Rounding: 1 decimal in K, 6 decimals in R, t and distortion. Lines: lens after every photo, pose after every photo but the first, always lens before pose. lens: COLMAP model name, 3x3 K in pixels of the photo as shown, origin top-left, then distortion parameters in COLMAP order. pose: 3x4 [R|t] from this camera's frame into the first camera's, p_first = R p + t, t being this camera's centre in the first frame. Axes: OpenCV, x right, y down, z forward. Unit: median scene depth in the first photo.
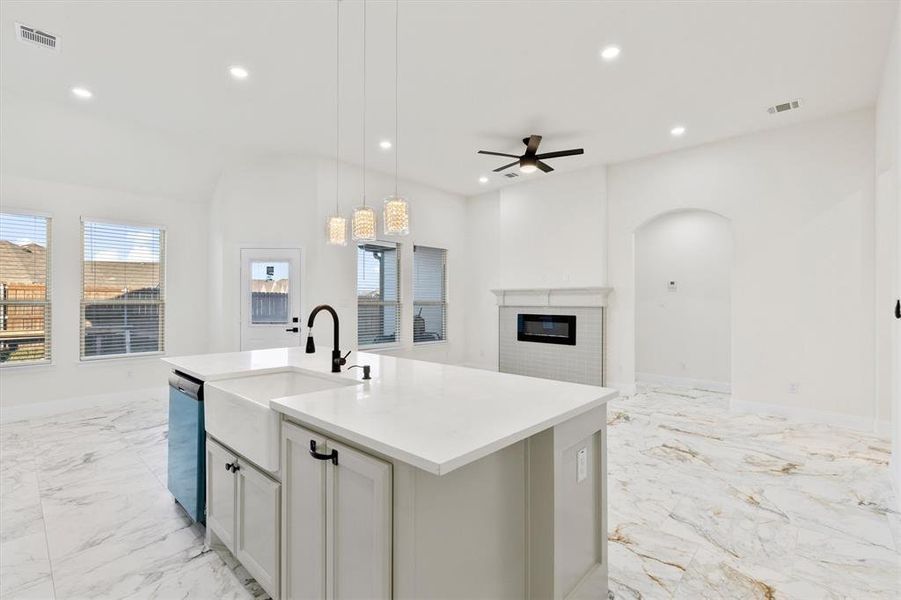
lens RADIAL K [[407.4, 0, 450.5], [0, 407.4, 300.0], [0, 0, 1]] dist [-0.000842, -0.006112]
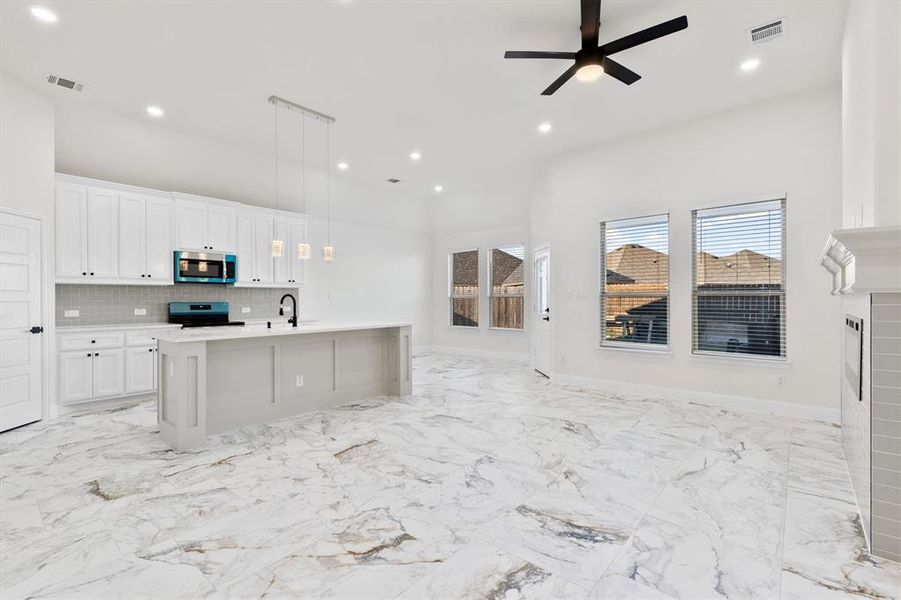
lens RADIAL K [[405.9, 0, 450.5], [0, 405.9, 300.0], [0, 0, 1]] dist [0.002024, 0.000418]
pose [[0.036900, 0.001663, -0.999318, 1.357597], [0.017042, 0.999852, 0.002294, 0.039153], [0.999174, -0.017116, 0.036866, 1.303865]]
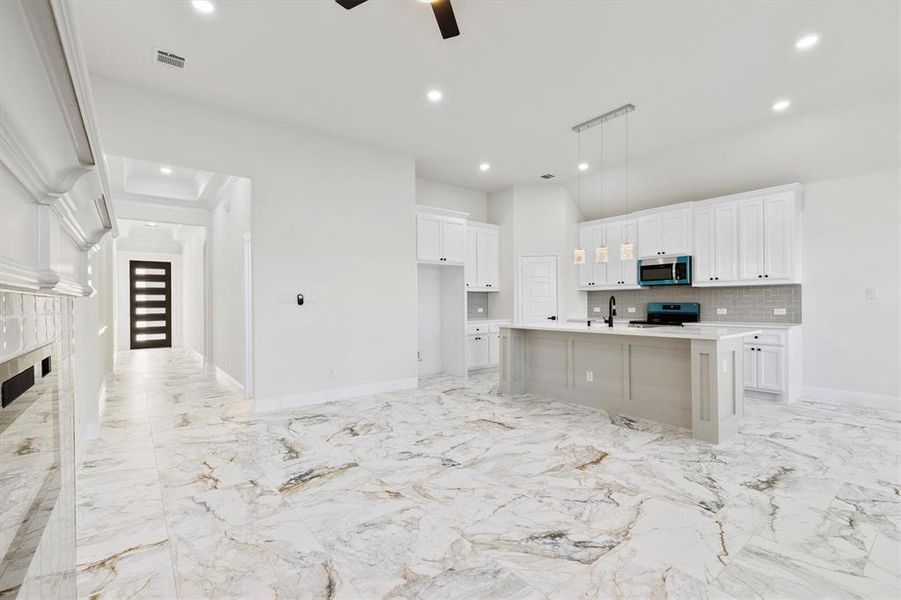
lens RADIAL K [[399.3, 0, 450.5], [0, 399.3, 300.0], [0, 0, 1]] dist [-0.001236, -0.000082]
pose [[-0.988688, 0.008182, 0.149761, 0.178514], [0.005258, 0.999788, -0.019907, 0.055710], [-0.149893, -0.018894, -0.988522, 2.431481]]
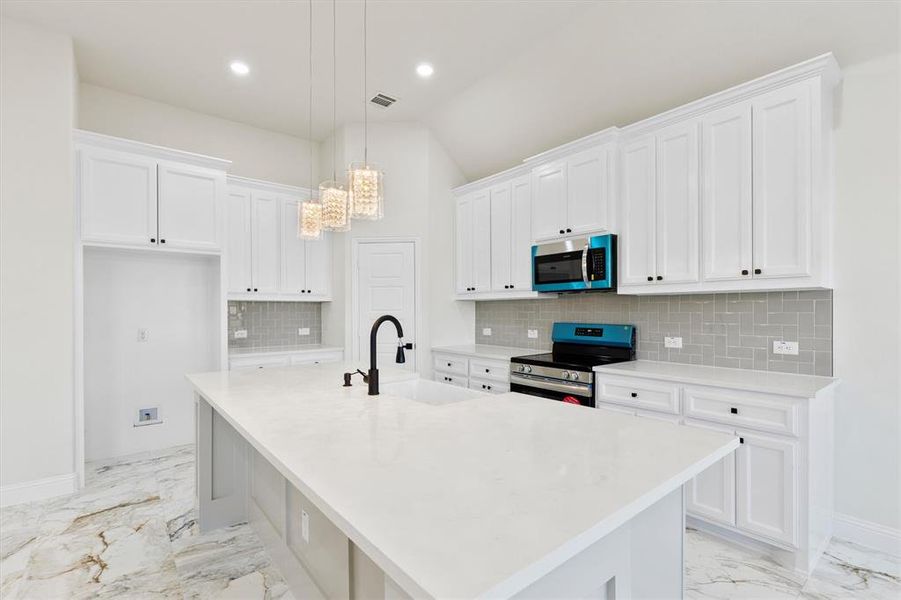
lens RADIAL K [[410.9, 0, 451.7], [0, 410.9, 307.9], [0, 0, 1]] dist [0.001149, 0.000215]
pose [[-0.991560, 0.005626, 0.129523, -0.422146], [0.003242, 0.999822, -0.018613, 0.009616], [-0.129604, -0.018036, -0.991402, 1.401844]]
